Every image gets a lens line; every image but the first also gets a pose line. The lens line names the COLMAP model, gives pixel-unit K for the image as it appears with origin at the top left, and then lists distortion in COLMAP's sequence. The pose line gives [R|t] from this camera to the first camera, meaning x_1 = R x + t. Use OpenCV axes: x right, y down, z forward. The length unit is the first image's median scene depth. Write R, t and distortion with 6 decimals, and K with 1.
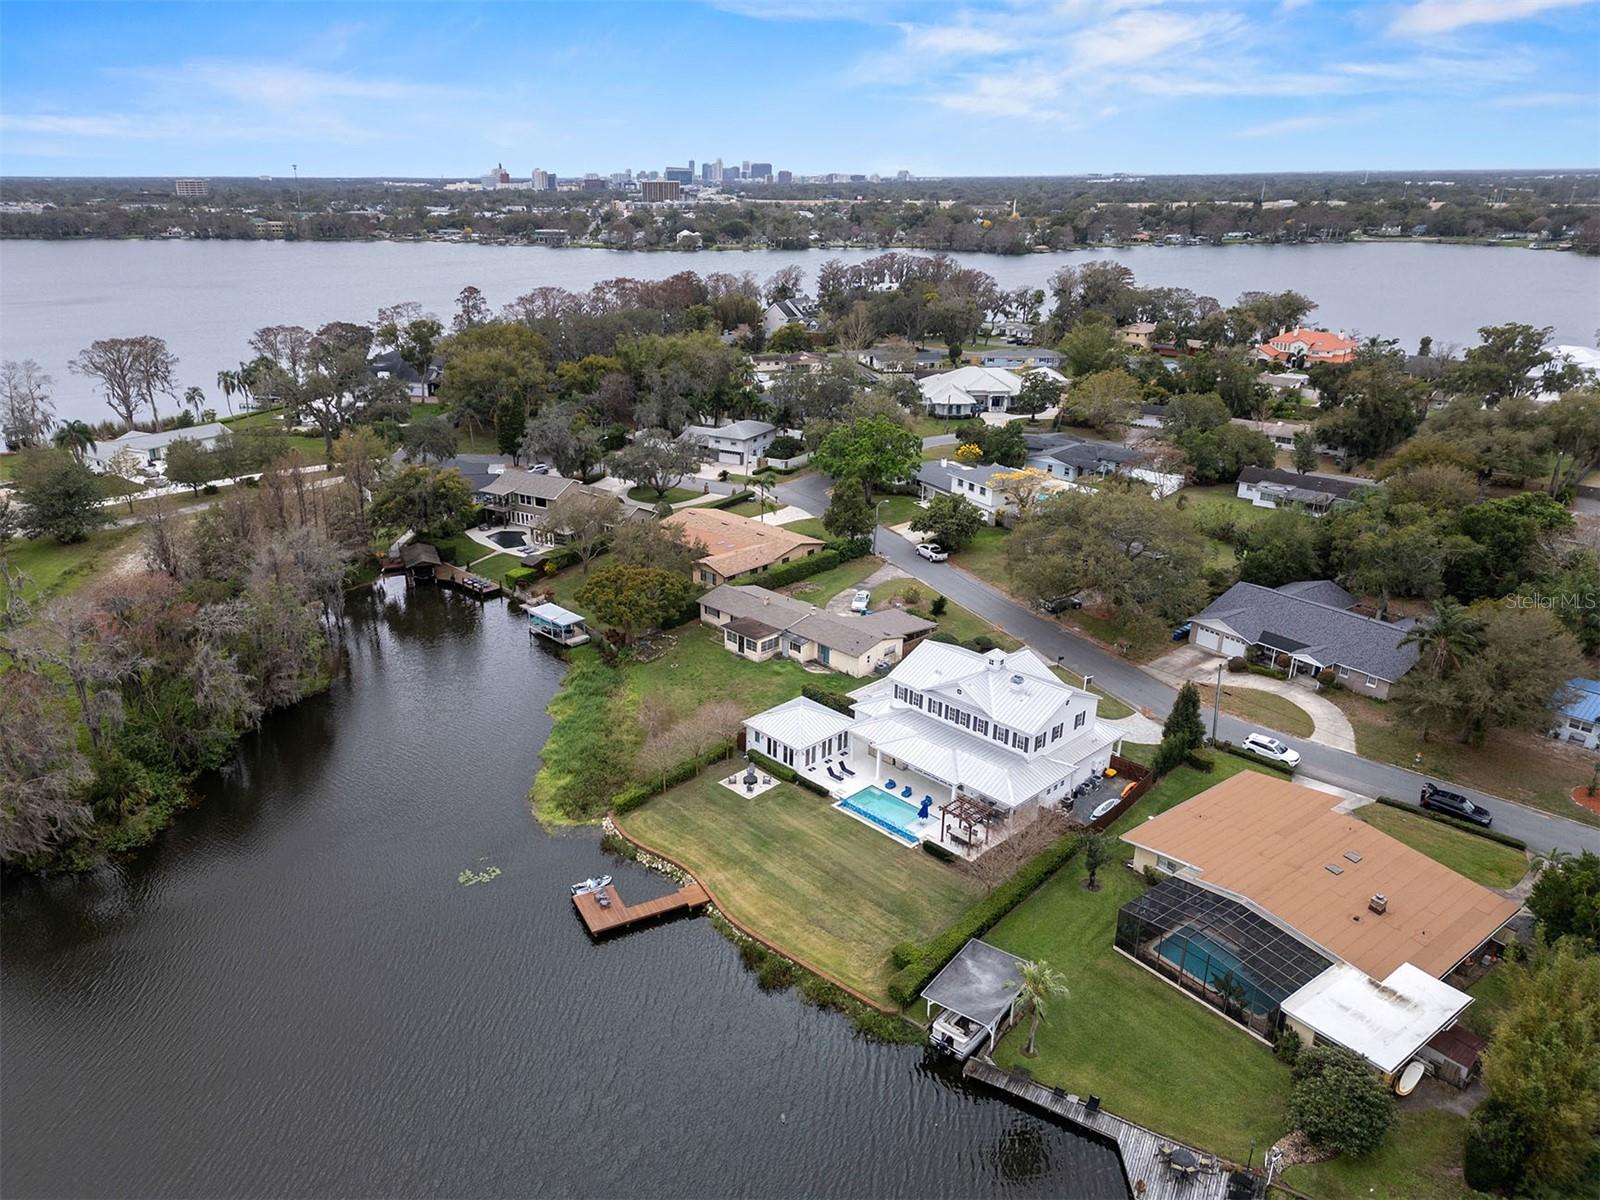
lens RADIAL K [[1311.5, 0, 800.0], [0, 1311.5, 600.0], [0, 0, 1]] dist [0.072921, -0.002809]
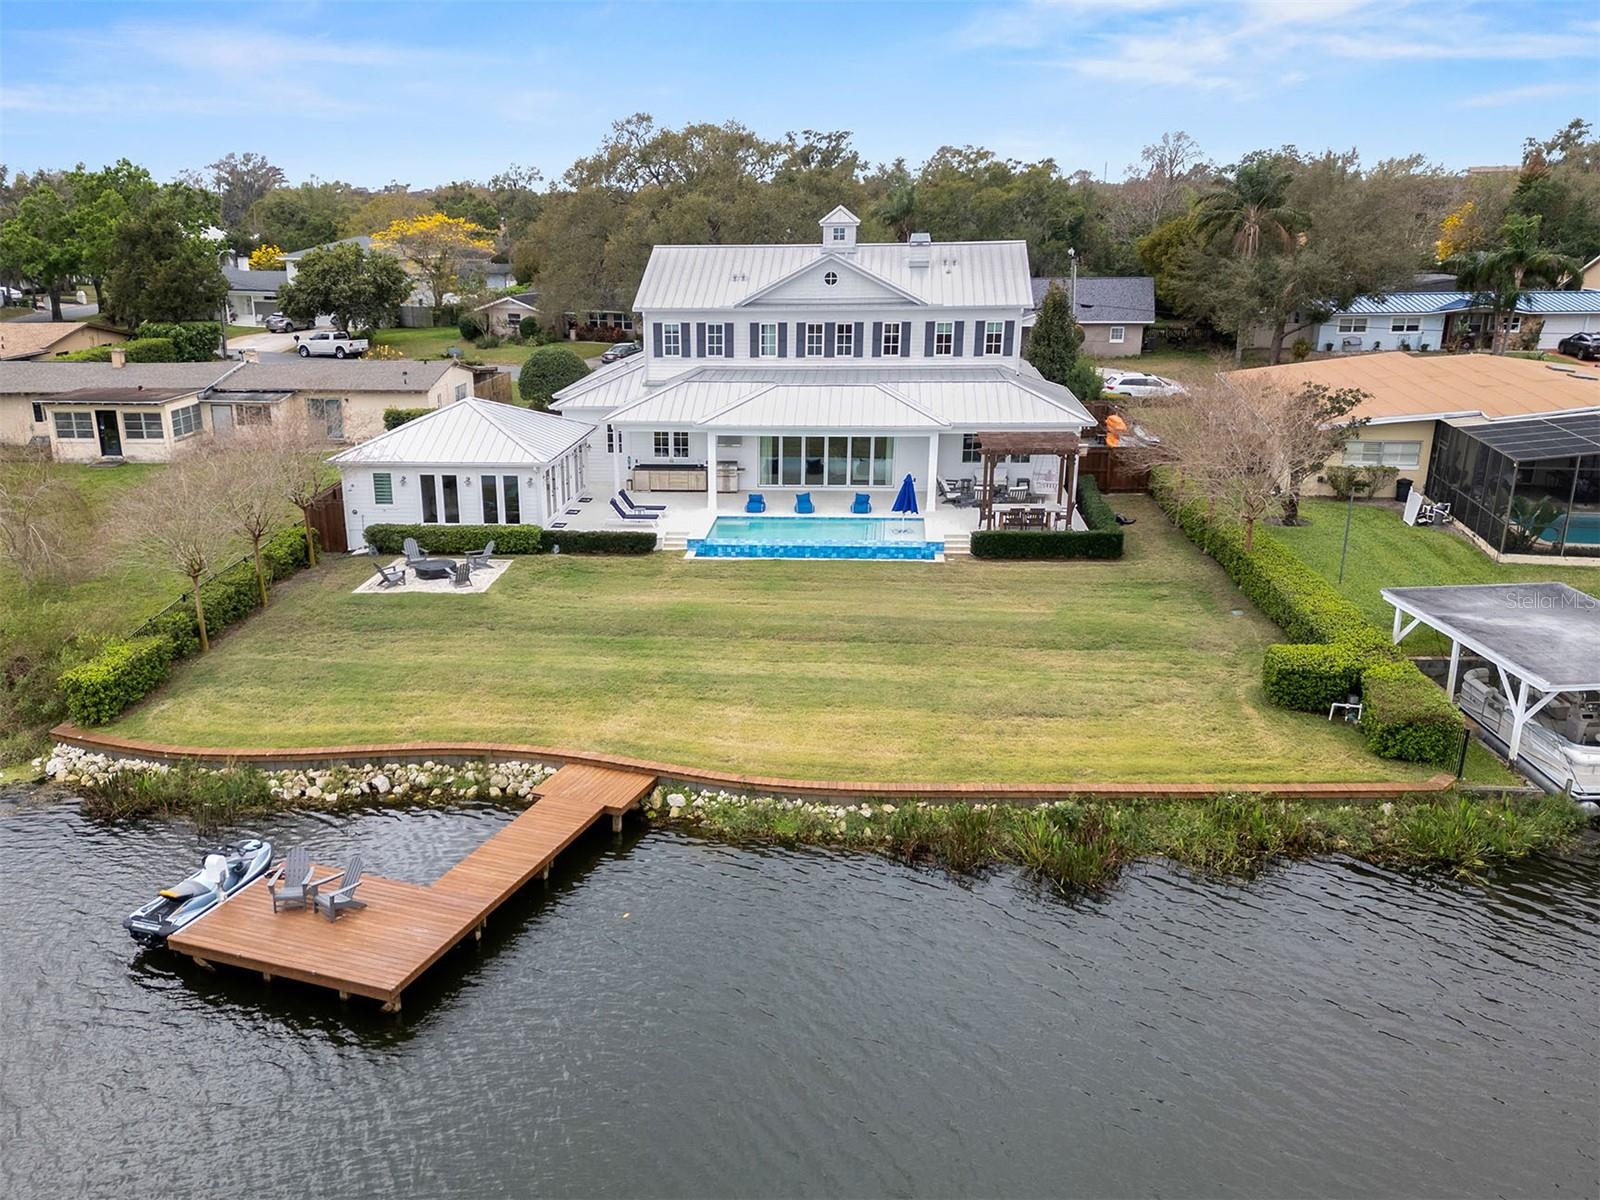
lens RADIAL K [[1311.5, 0, 800.0], [0, 1311.5, 600.0], [0, 0, 1]] dist [0.072921, -0.002809]
pose [[0.731283, -0.192873, 0.654236, -0.211769], [0.256826, 0.966455, -0.002154, 0.174757], [-0.631875, 0.169600, 0.756287, 0.656140]]
